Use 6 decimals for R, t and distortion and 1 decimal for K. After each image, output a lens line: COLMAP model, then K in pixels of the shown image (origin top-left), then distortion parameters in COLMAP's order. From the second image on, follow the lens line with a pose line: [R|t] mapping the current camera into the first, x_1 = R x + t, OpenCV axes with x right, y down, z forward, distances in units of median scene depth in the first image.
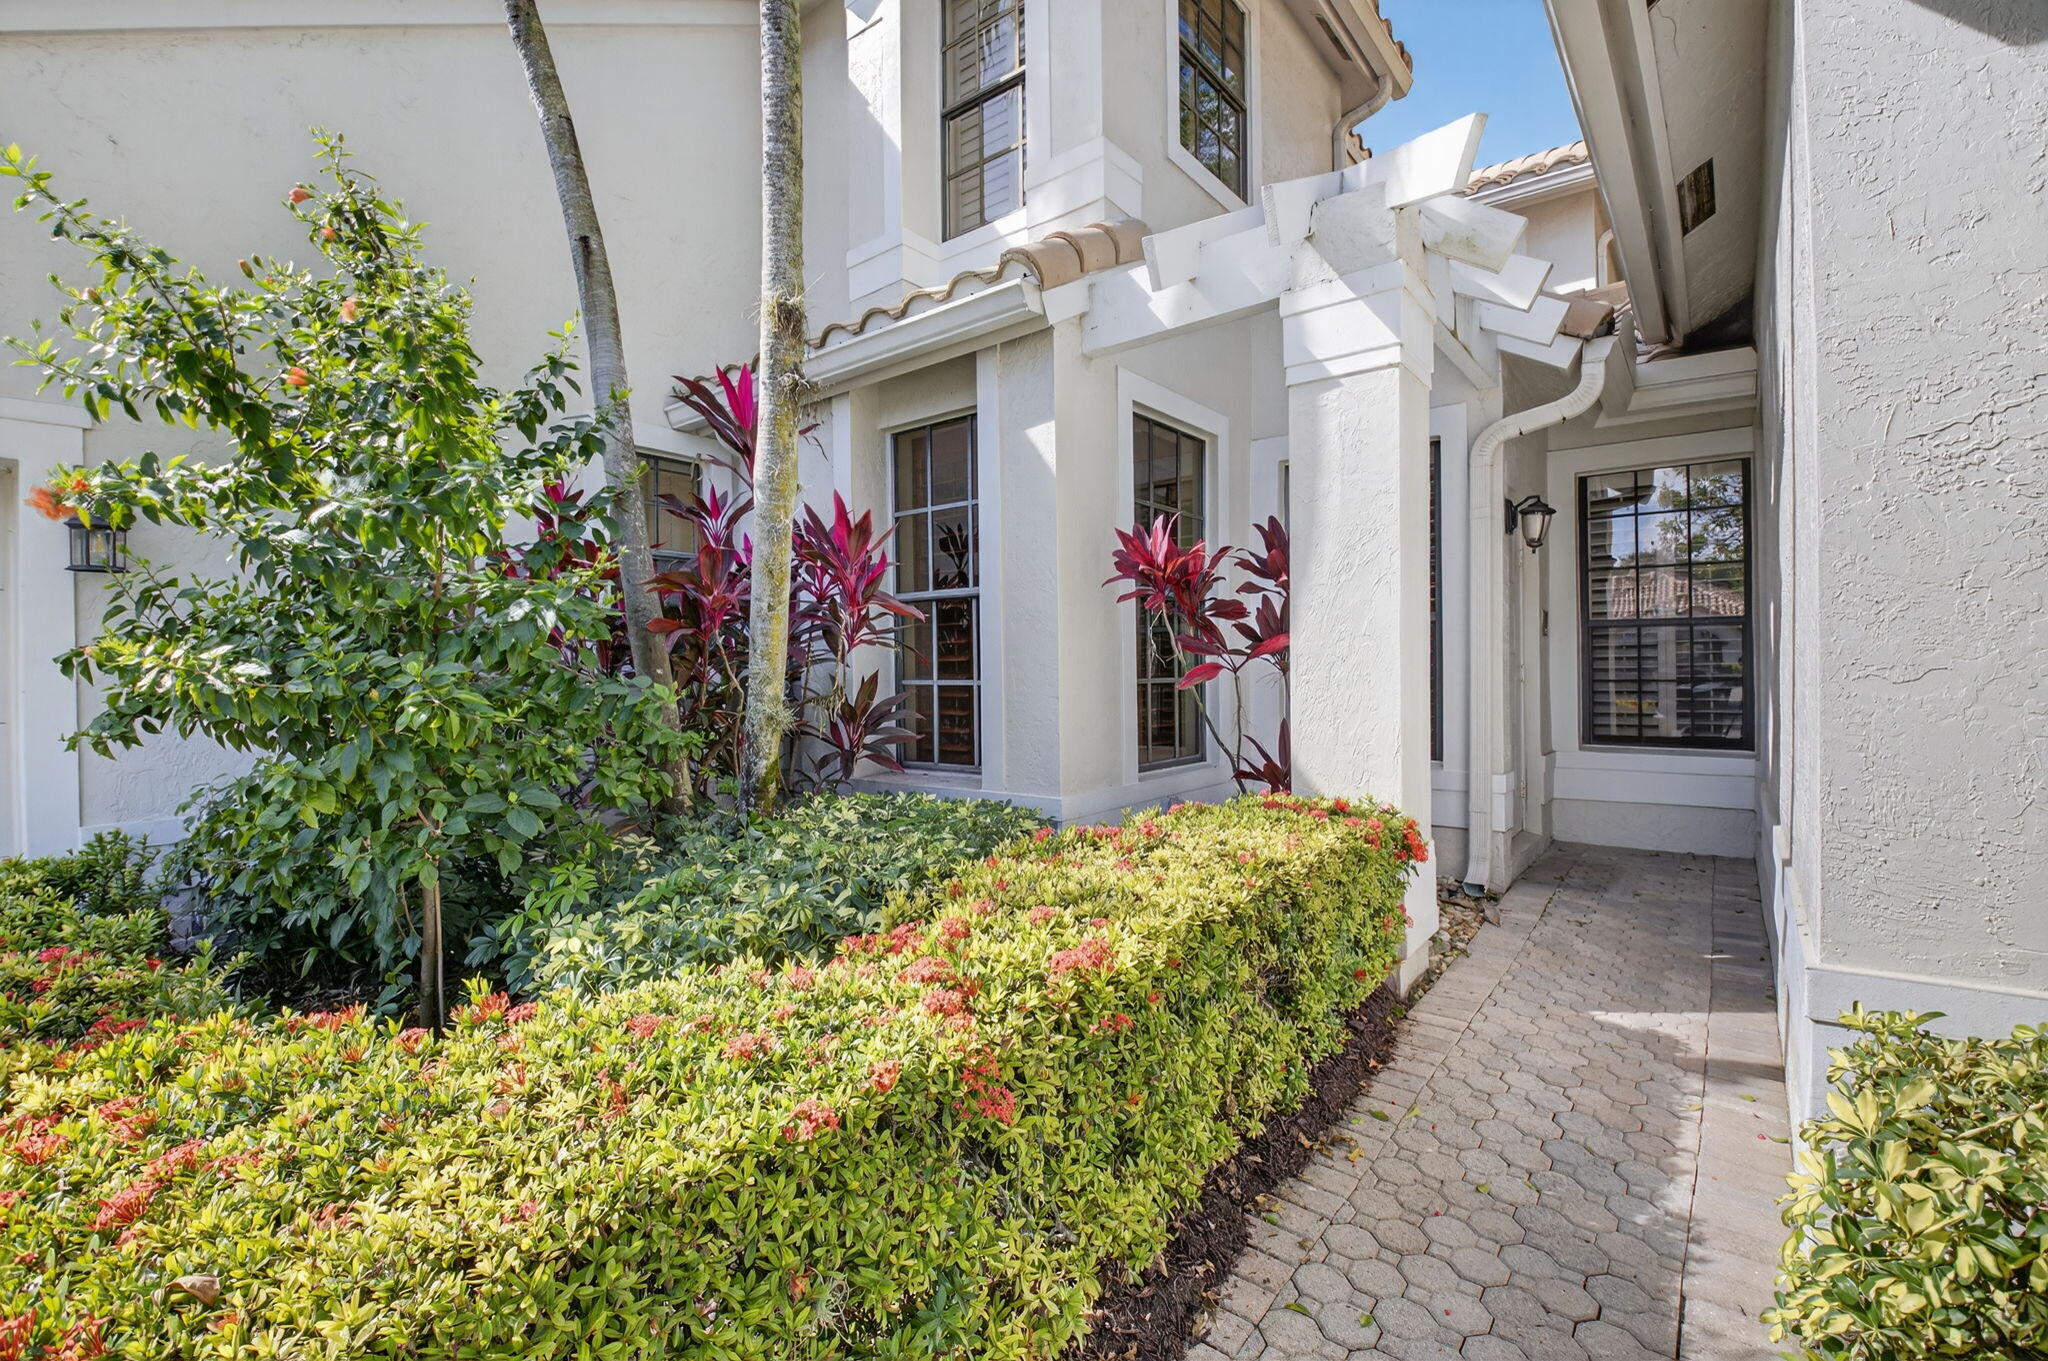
lens RADIAL K [[923.0, 0, 1024.0], [0, 923.0, 680.5], [0, 0, 1]] dist [0.000571, -0.010171]
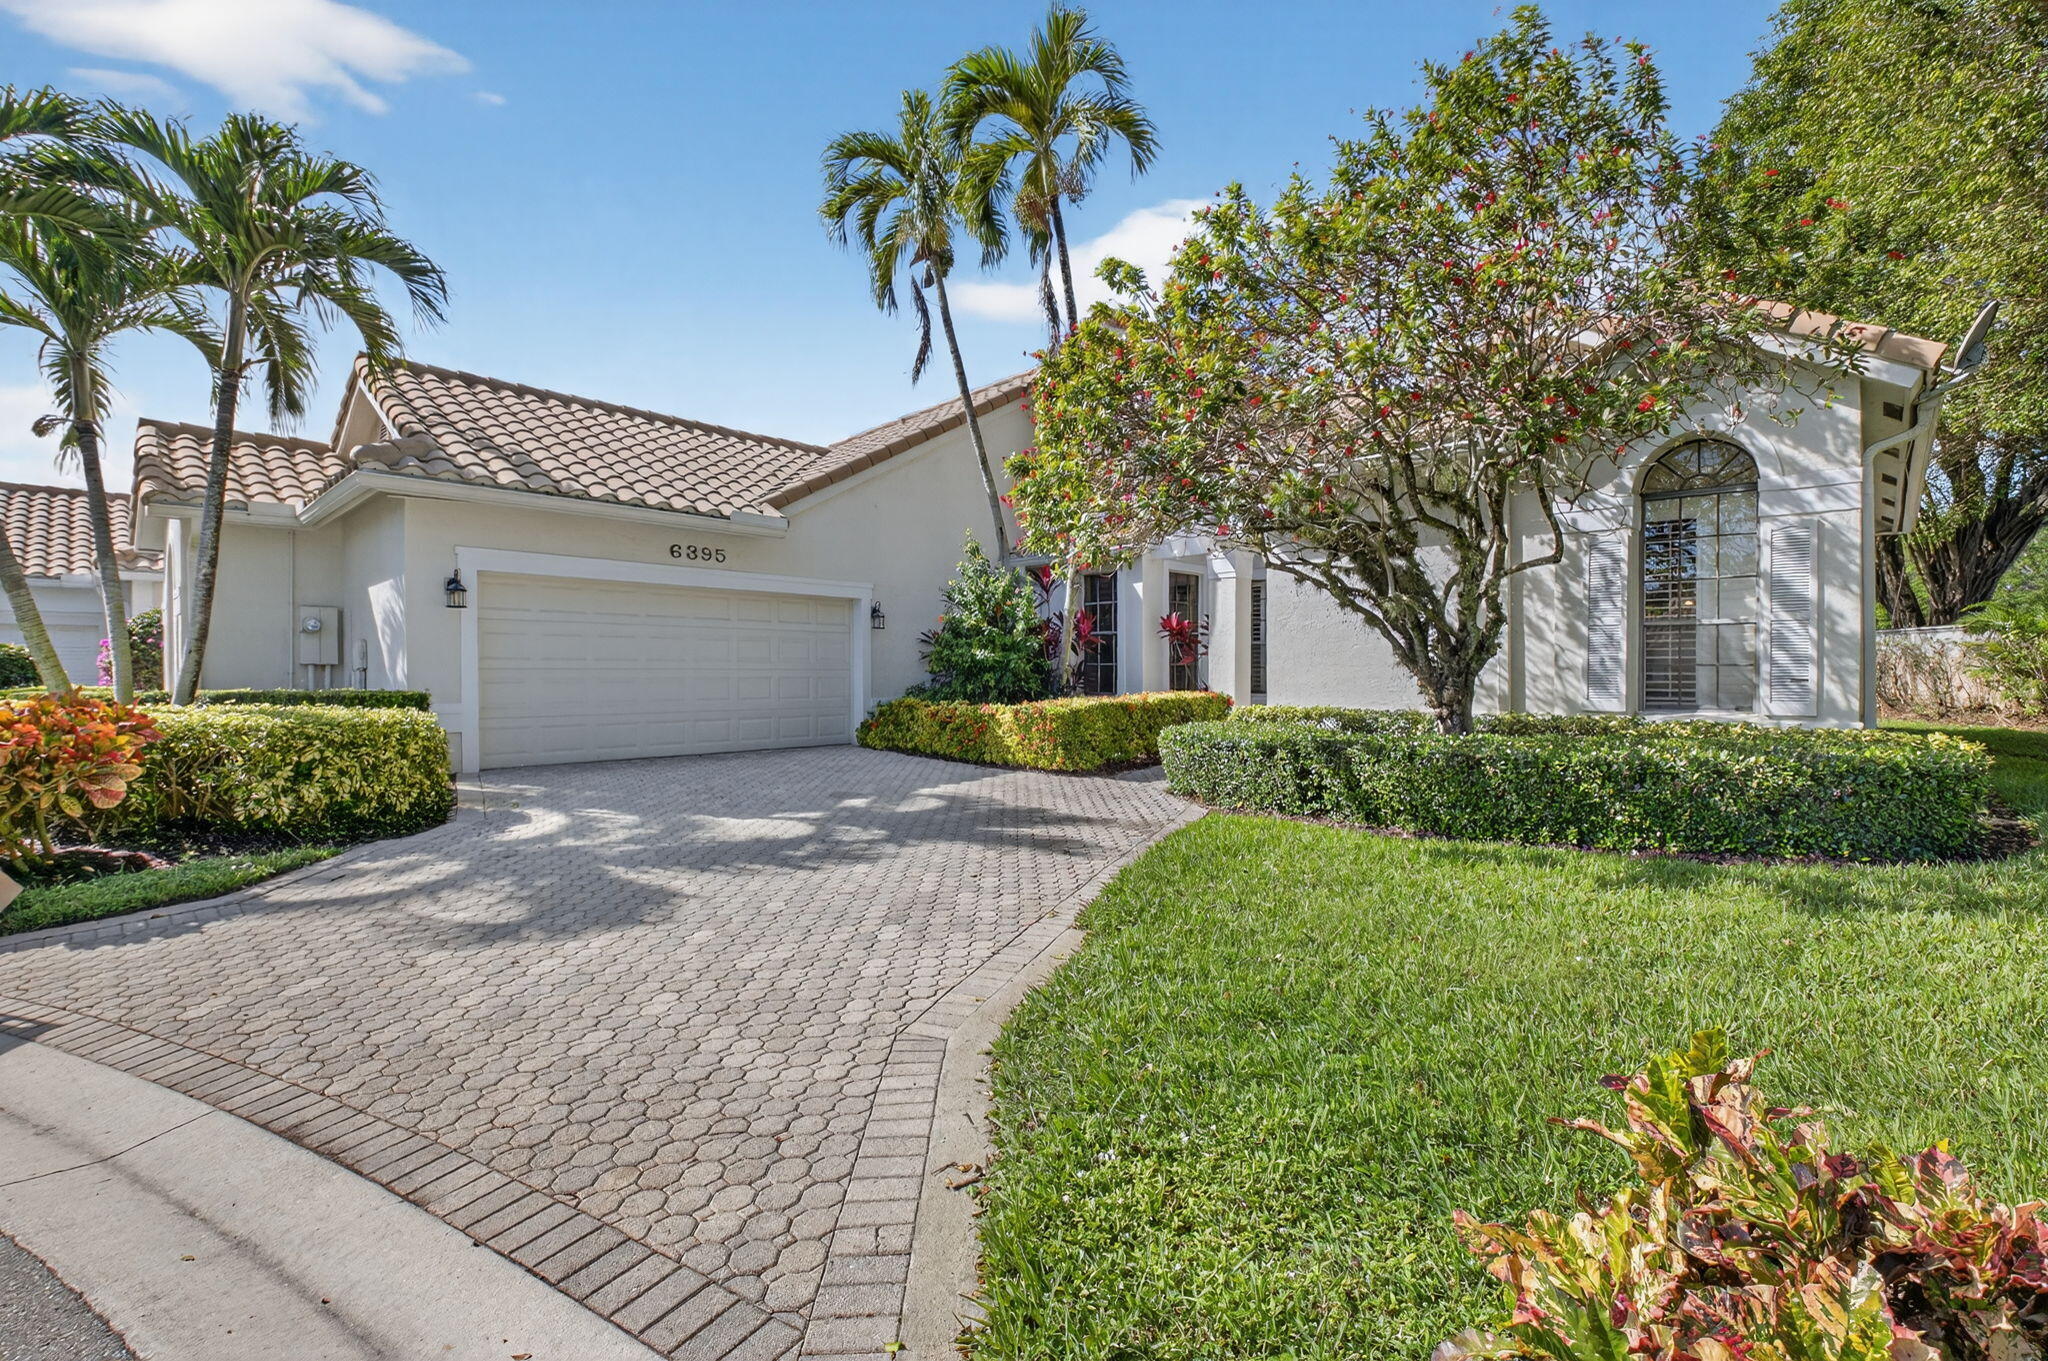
lens RADIAL K [[923.0, 0, 1024.0], [0, 923.0, 680.5], [0, 0, 1]] dist [0.000571, -0.010171]
pose [[0.996416, 0.004443, -0.084469, -0.104825], [-0.004885, 0.999975, -0.005031, 0.082207], [0.084444, 0.005425, 0.996413, -2.244372]]
